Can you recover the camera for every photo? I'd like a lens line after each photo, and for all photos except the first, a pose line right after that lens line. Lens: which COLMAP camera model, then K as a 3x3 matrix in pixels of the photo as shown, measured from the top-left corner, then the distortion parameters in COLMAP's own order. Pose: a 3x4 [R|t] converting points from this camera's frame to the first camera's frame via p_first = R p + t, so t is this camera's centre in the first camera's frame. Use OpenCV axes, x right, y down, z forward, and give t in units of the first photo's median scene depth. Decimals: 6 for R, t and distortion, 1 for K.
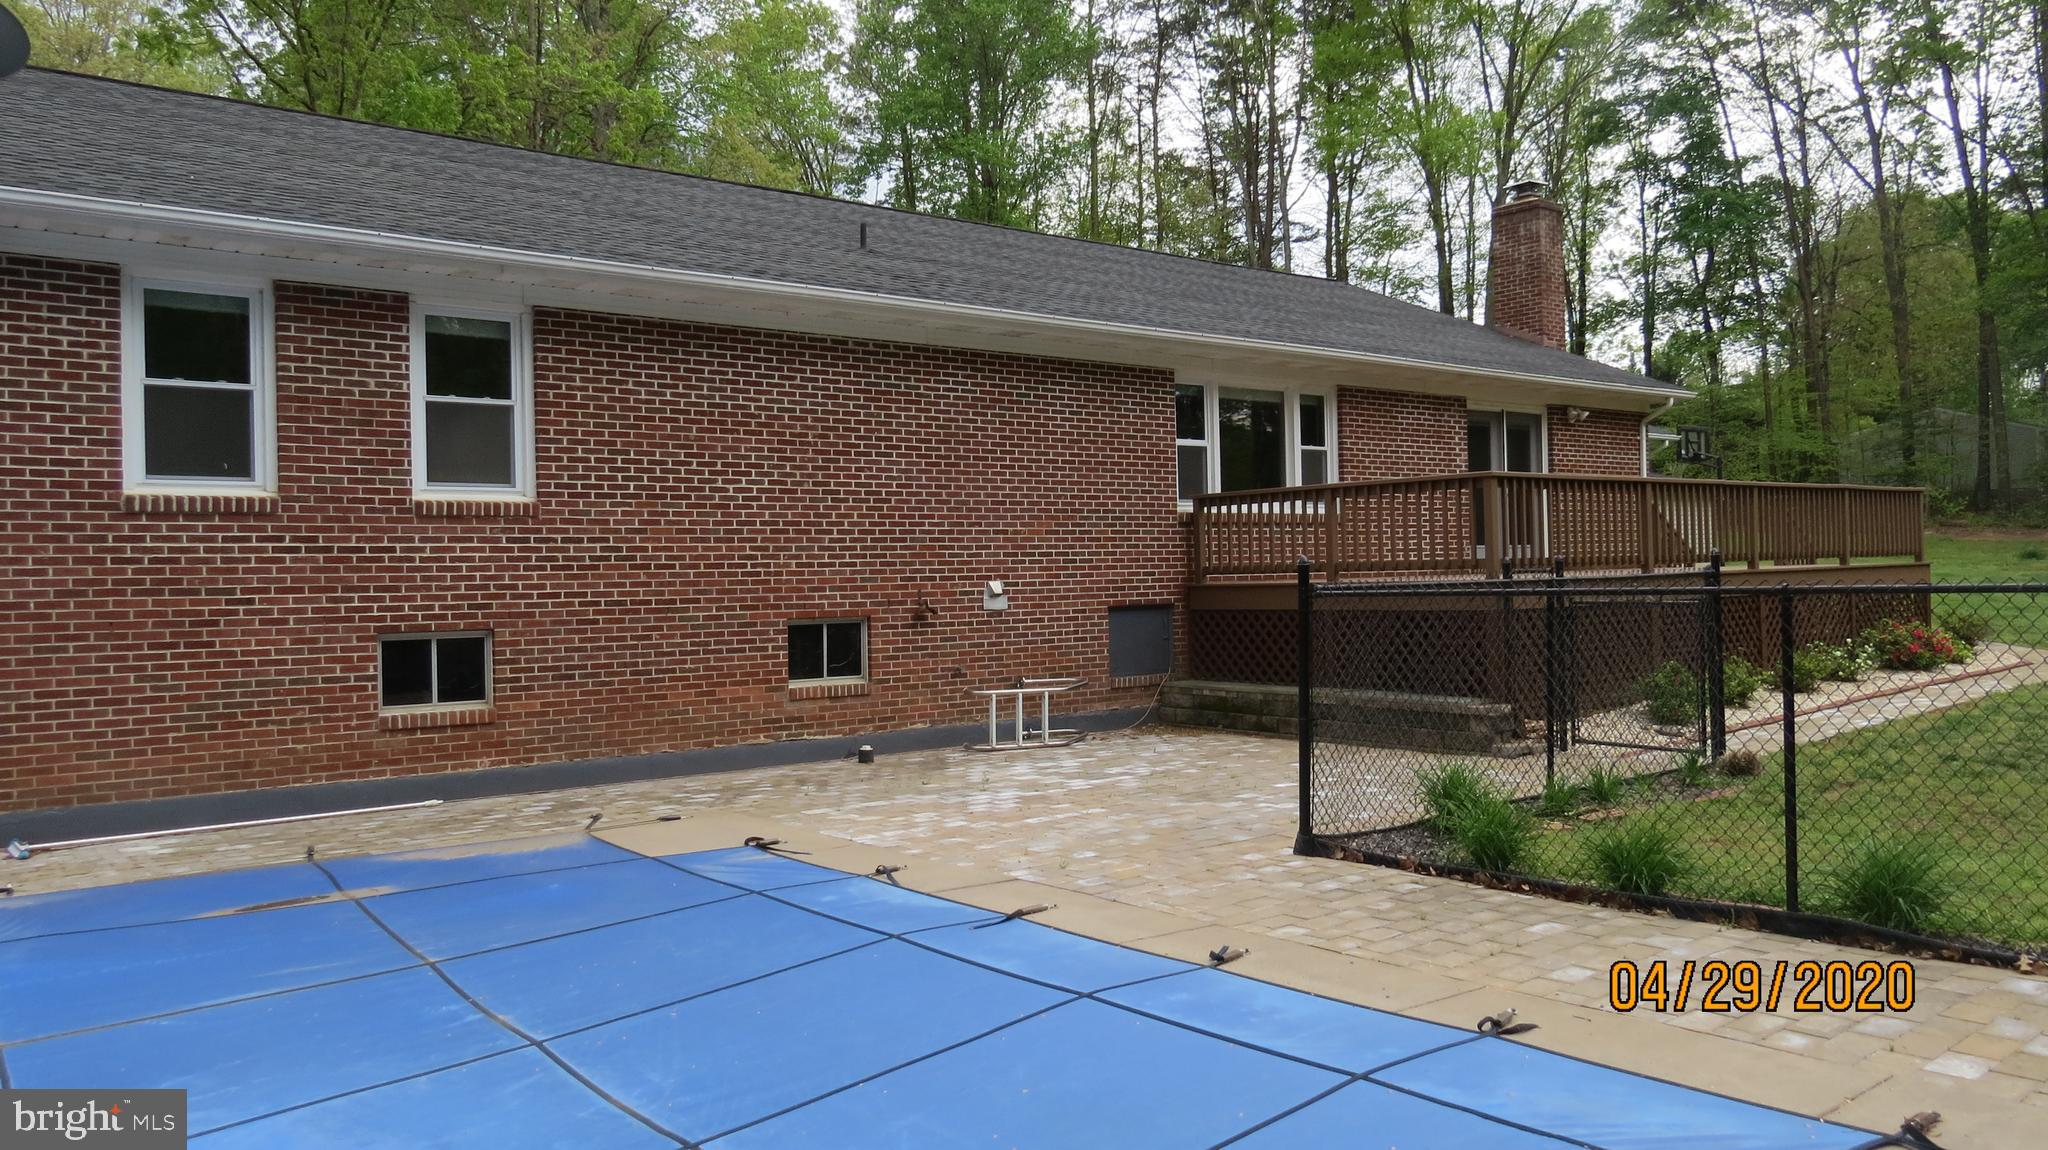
lens RADIAL K [[1559.2, 0, 1024.0], [0, 1559.2, 575.0], [0, 0, 1]] dist [0.003165, 0.001424]
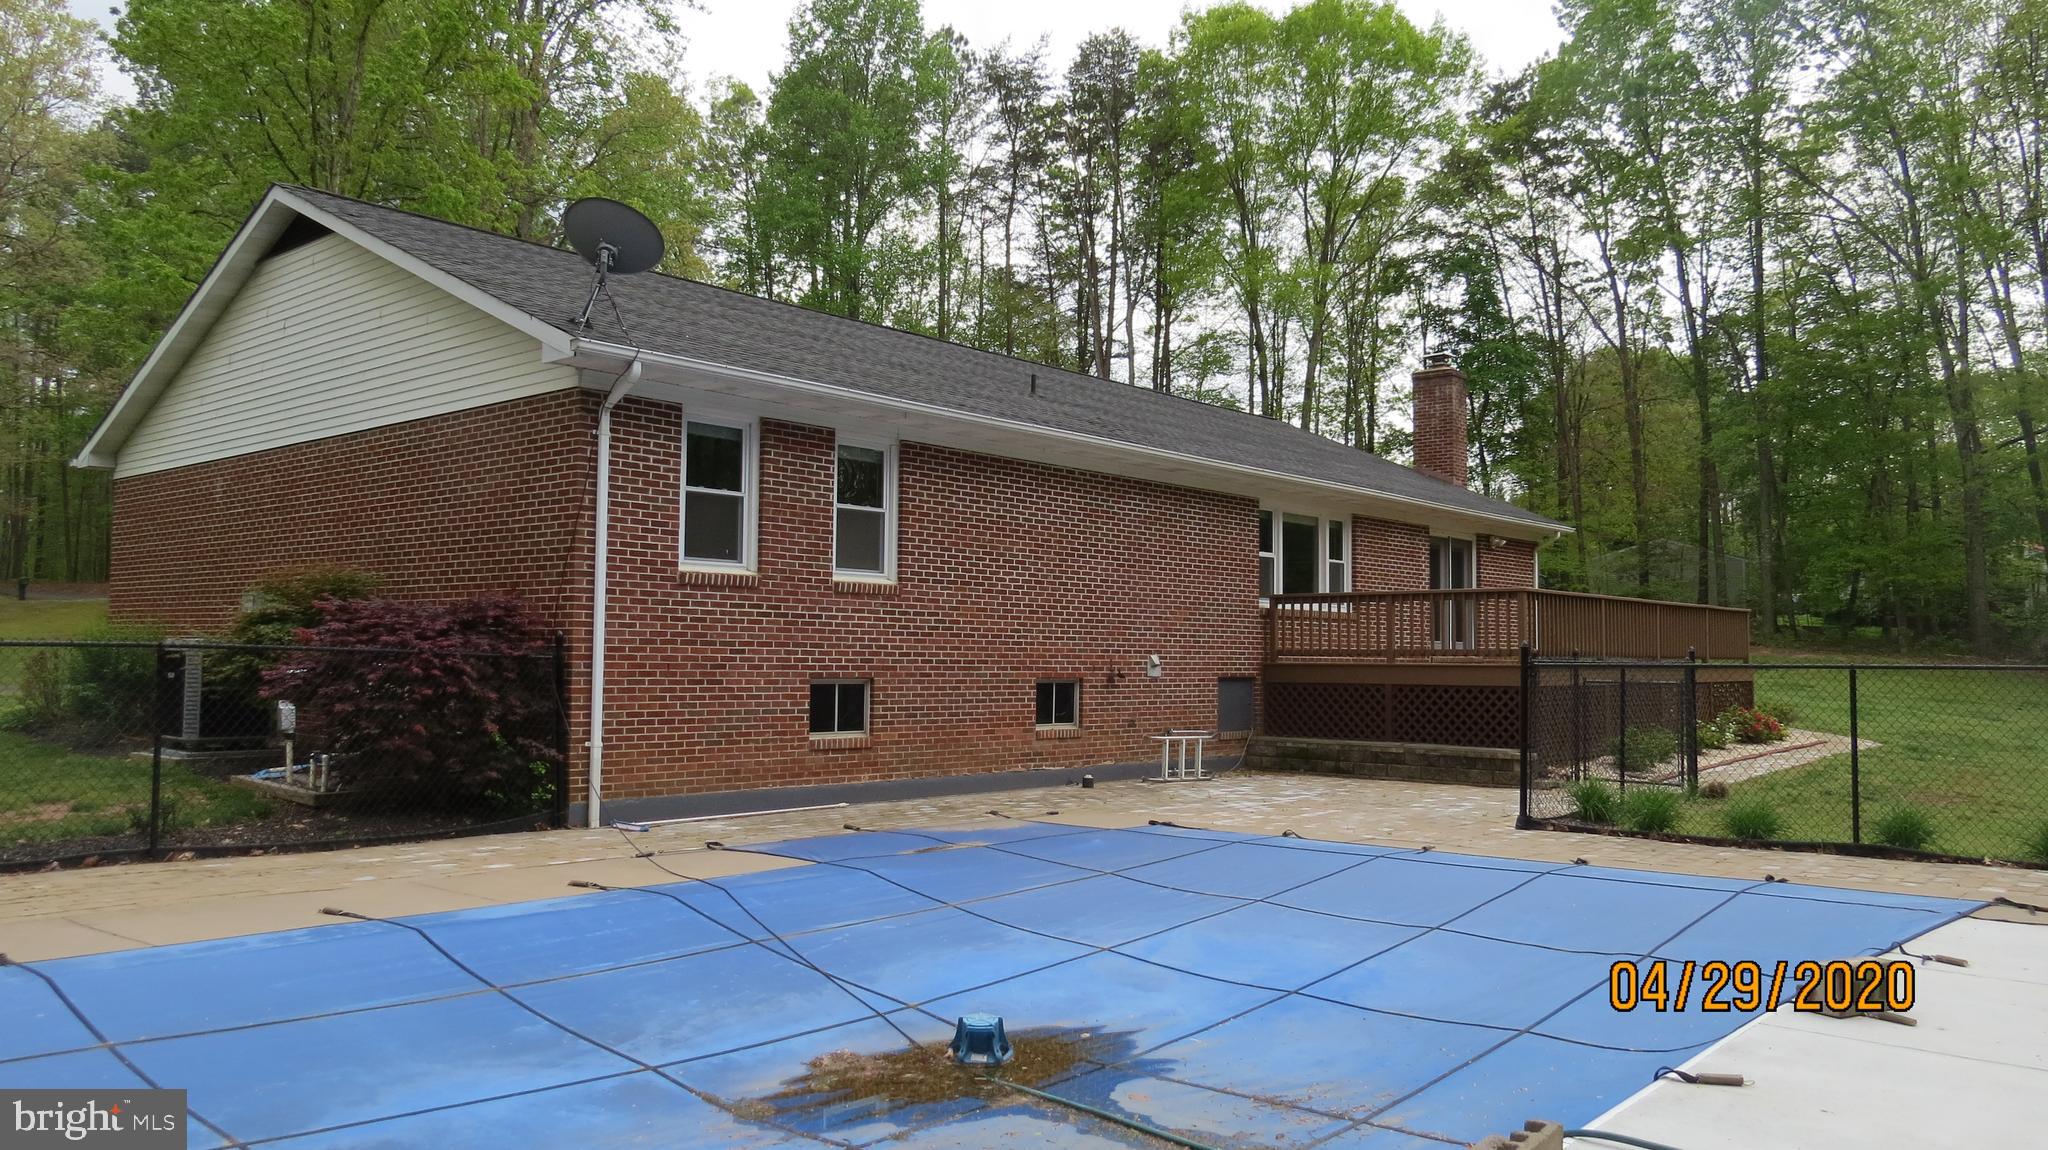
lens RADIAL K [[1562.4, 0, 1041.6], [0, 1562.4, 579.3], [0, 0, 1]] dist [0.042078, 0.000363]
pose [[0.982404, 0.039088, 0.182635, -0.292592], [-0.029318, 0.998006, -0.055890, 0.013584], [-0.184455, 0.049552, 0.981591, -0.233805]]
